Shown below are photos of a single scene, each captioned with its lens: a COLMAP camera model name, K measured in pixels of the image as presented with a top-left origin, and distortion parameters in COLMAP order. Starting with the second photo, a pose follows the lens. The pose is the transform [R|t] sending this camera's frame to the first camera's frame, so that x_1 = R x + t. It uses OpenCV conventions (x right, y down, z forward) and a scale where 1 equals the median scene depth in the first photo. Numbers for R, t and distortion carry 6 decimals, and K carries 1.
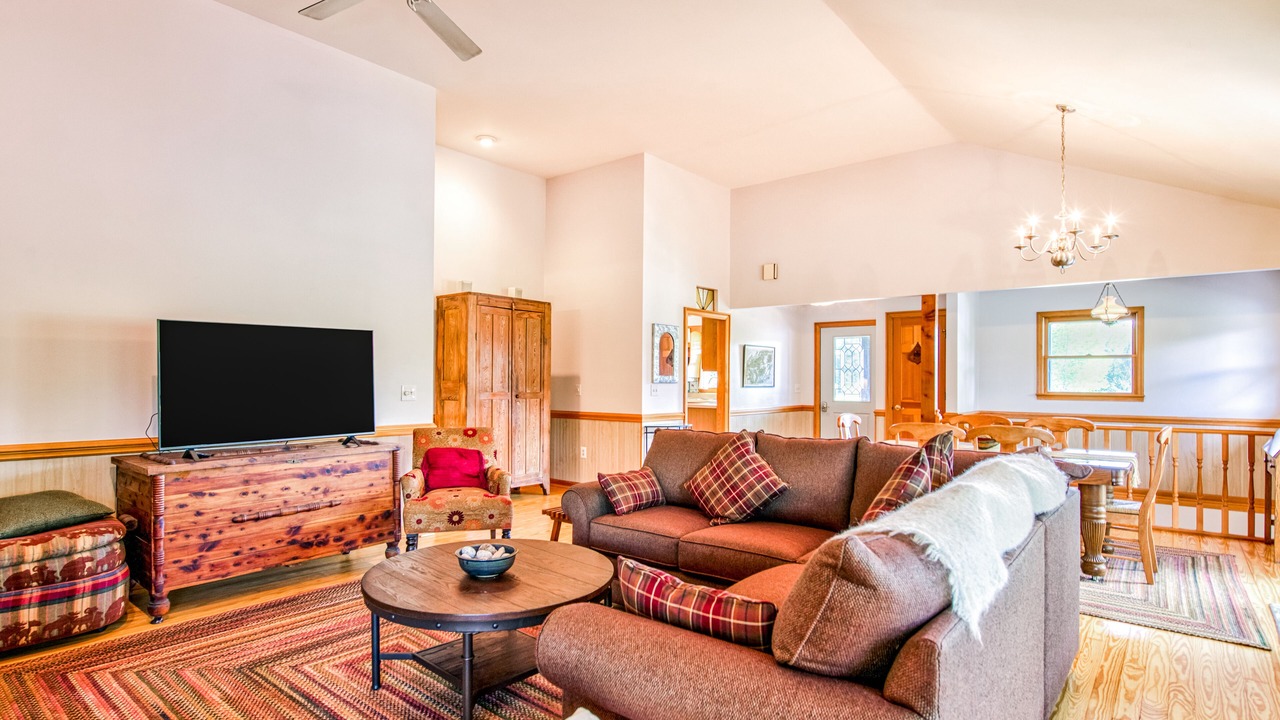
lens RADIAL K [[647.4, 0, 648.7], [0, 647.4, 381.5], [0, 0, 1]] dist [-0.010808, -0.001421]
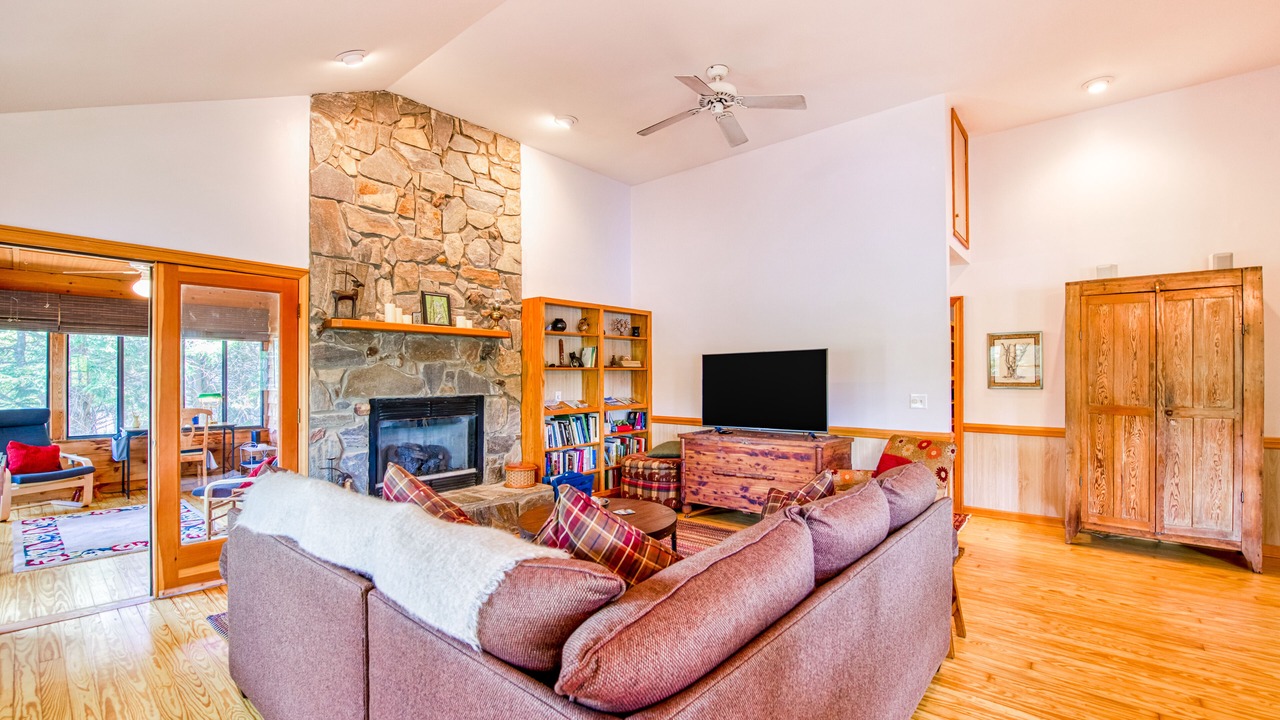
lens RADIAL K [[567.0, 0, 648.0], [0, 567.0, 370.2], [0, 0, 1]] dist [0.008906, -0.000021]
pose [[-0.038732, -0.019084, -0.999067, 0.801277], [-0.000332, 0.999818, -0.019086, -0.021067], [0.999250, -0.000408, -0.038731, 0.841476]]
